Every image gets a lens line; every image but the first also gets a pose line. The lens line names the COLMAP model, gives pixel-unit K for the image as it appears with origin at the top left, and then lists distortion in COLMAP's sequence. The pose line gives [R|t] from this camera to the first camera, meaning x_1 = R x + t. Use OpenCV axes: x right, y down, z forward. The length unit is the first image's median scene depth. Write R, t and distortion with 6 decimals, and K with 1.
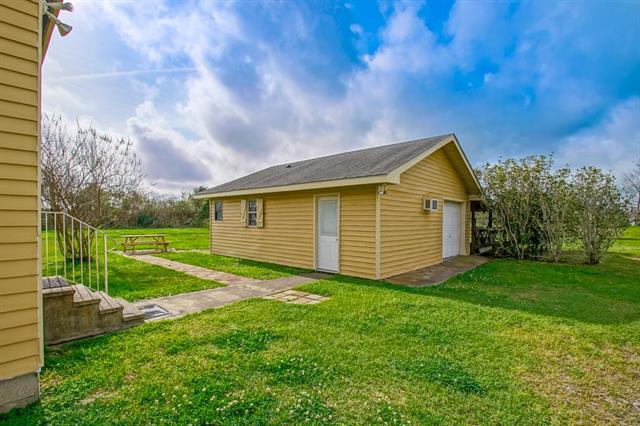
lens RADIAL K [[293.8, 0, 319.5], [0, 293.8, 216.8], [0, 0, 1]] dist [0.002831, 0.000478]
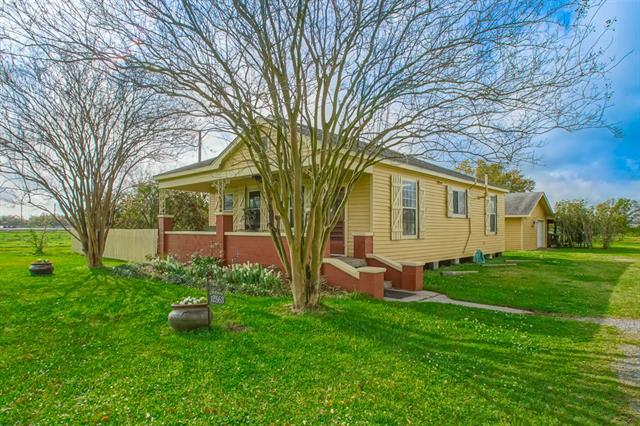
lens RADIAL K [[355.2, 0, 320.5], [0, 355.2, 214.7], [0, 0, 1]] dist [-0.001727, -0.000202]
pose [[0.998820, 0.000288, -0.048555, -0.906937], [-0.000973, 0.999900, -0.014092, -0.052333], [0.048546, 0.014123, 0.998721, -1.477830]]
